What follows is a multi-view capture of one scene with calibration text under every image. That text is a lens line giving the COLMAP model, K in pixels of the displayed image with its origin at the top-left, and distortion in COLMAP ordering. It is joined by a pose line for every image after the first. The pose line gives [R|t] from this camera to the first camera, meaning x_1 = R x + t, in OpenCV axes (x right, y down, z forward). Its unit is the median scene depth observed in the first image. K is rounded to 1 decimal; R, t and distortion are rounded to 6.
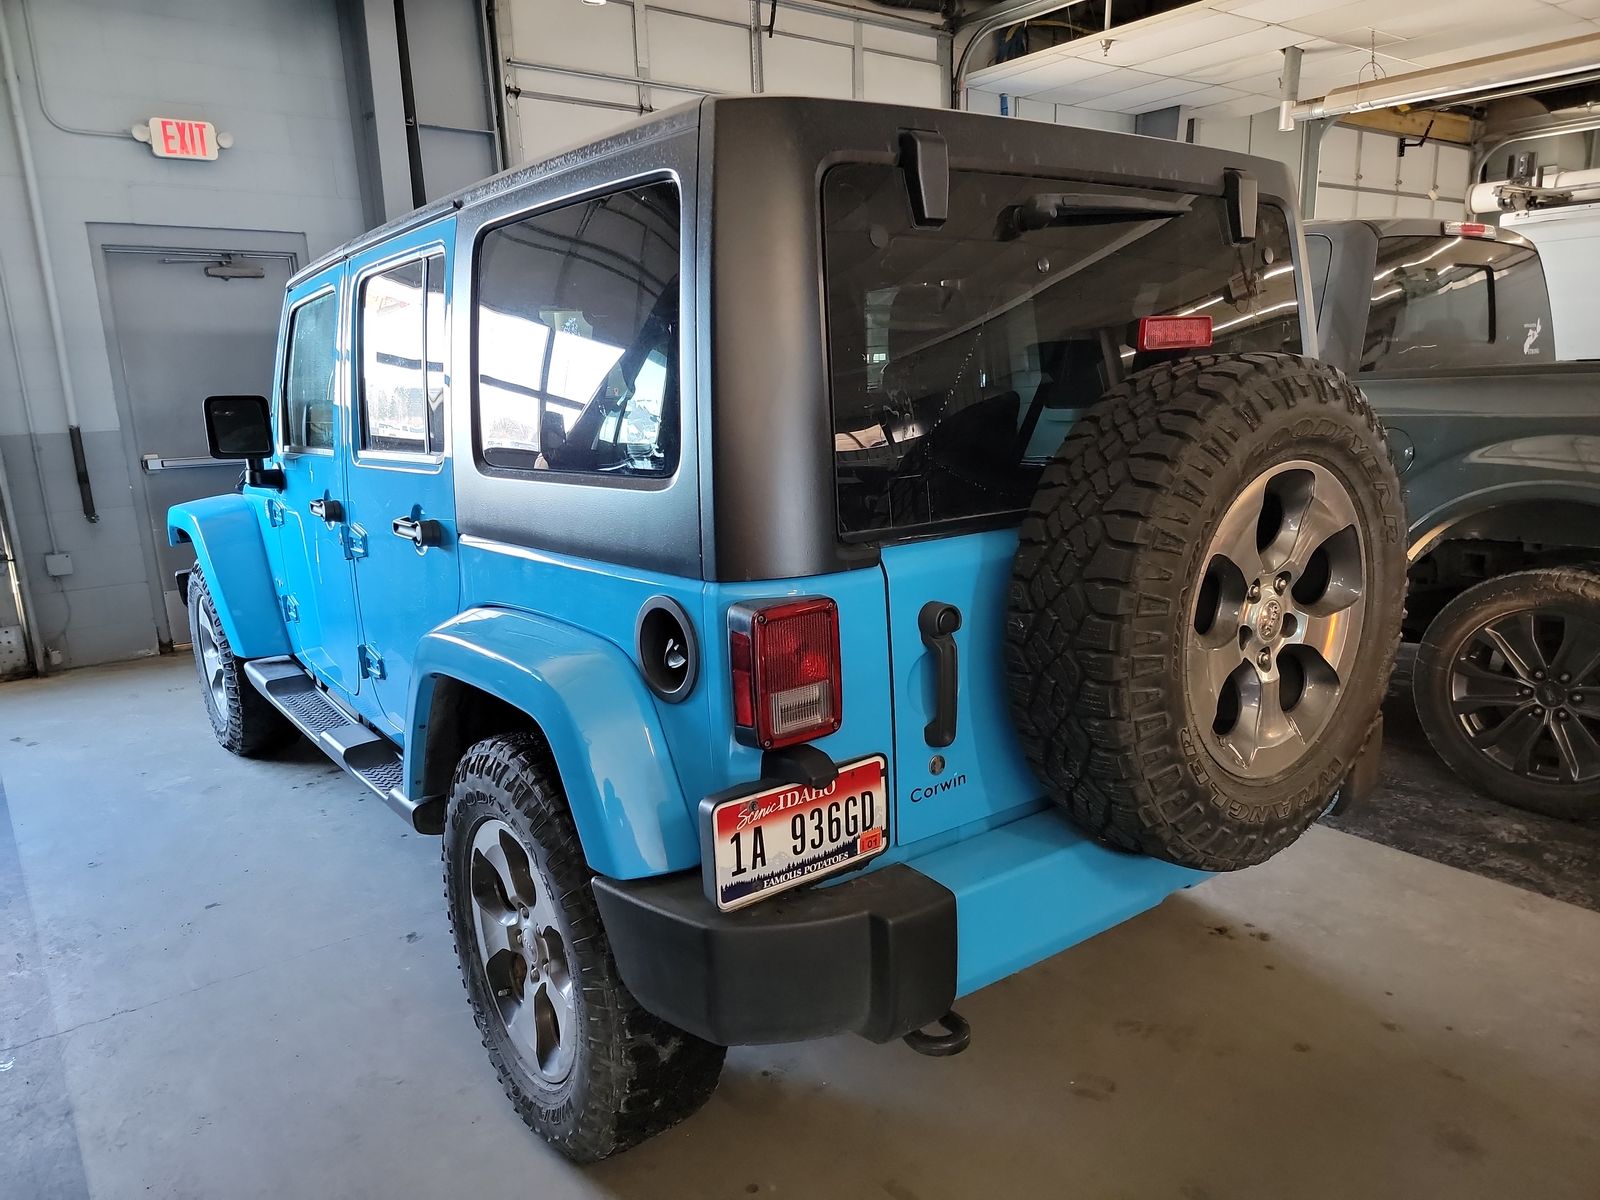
lens RADIAL K [[1128.2, 0, 797.5], [0, 1128.2, 622.5], [0, 0, 1]] dist [0.105913, -0.120585]
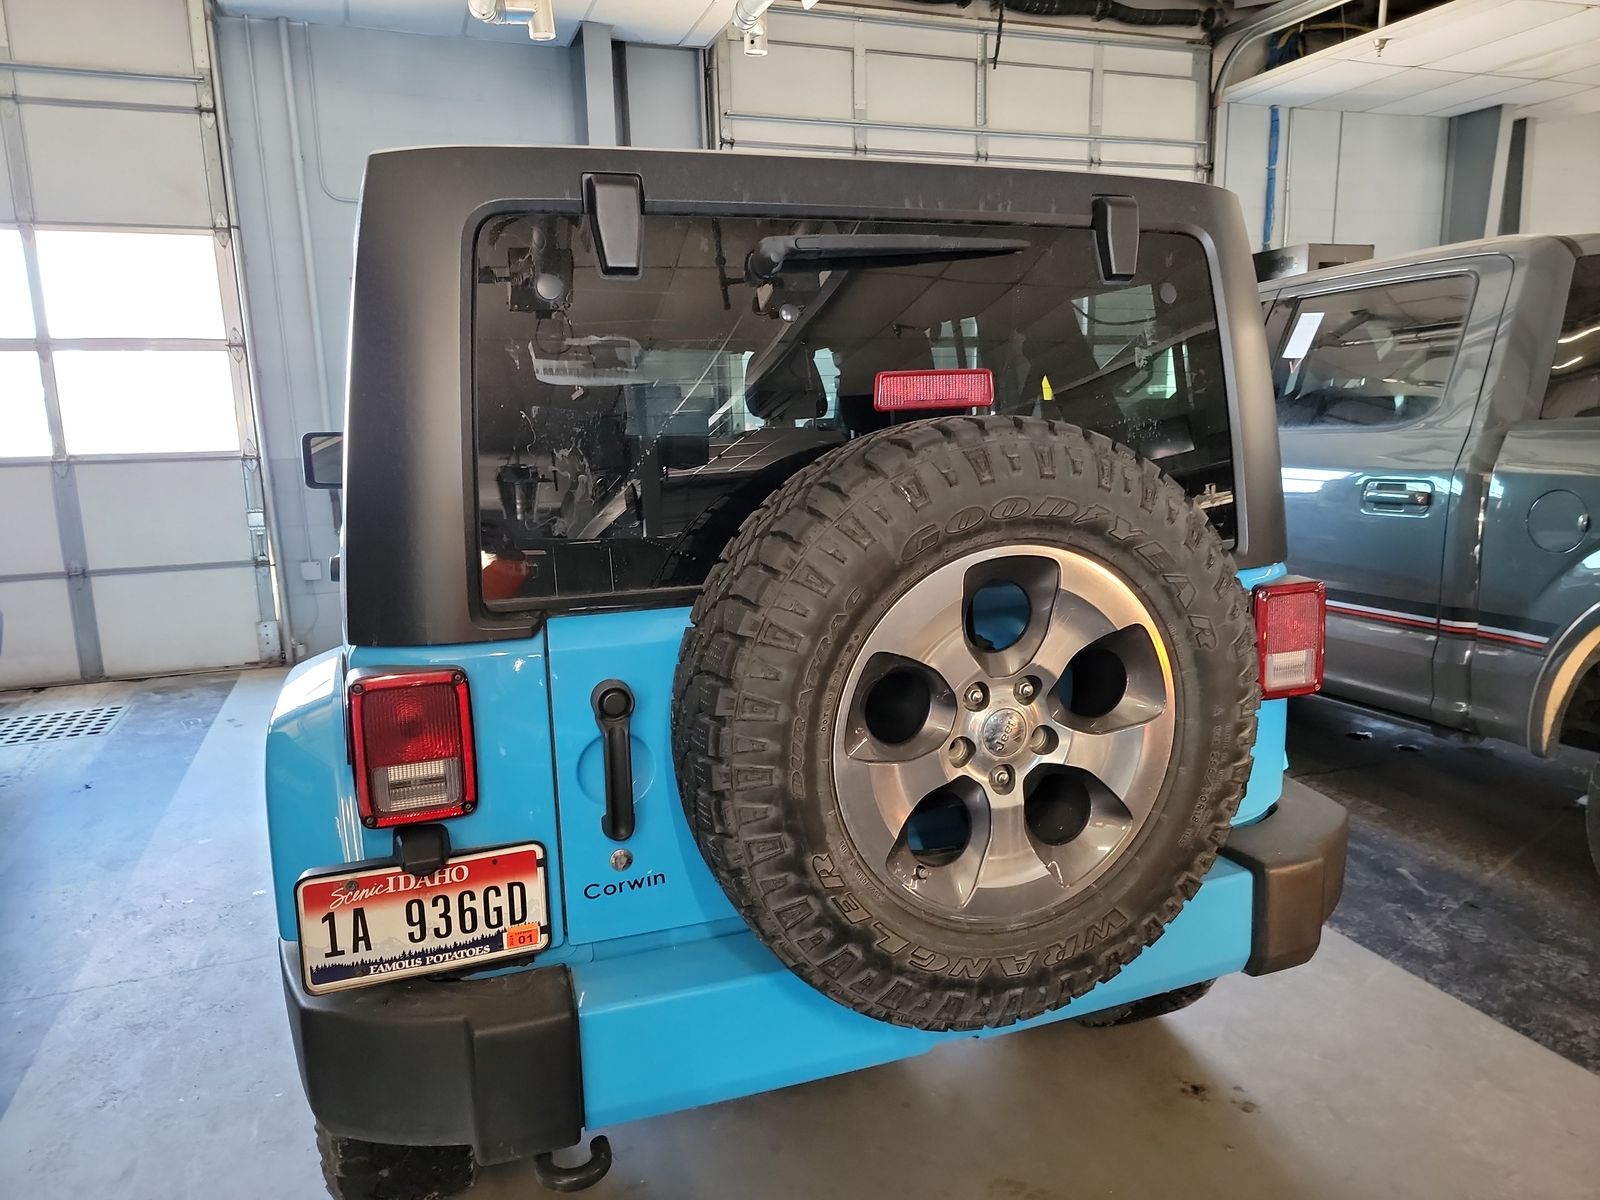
lens RADIAL K [[1124.9, 0, 800.0], [0, 1124.9, 600.0], [0, 0, 1]] dist [0.083317, -0.079967]
pose [[0.952204, 0.058056, -0.299894, 0.545589], [-0.070126, 0.997098, -0.029634, -0.067893], [0.297303, 0.049248, 0.953512, 0.178856]]
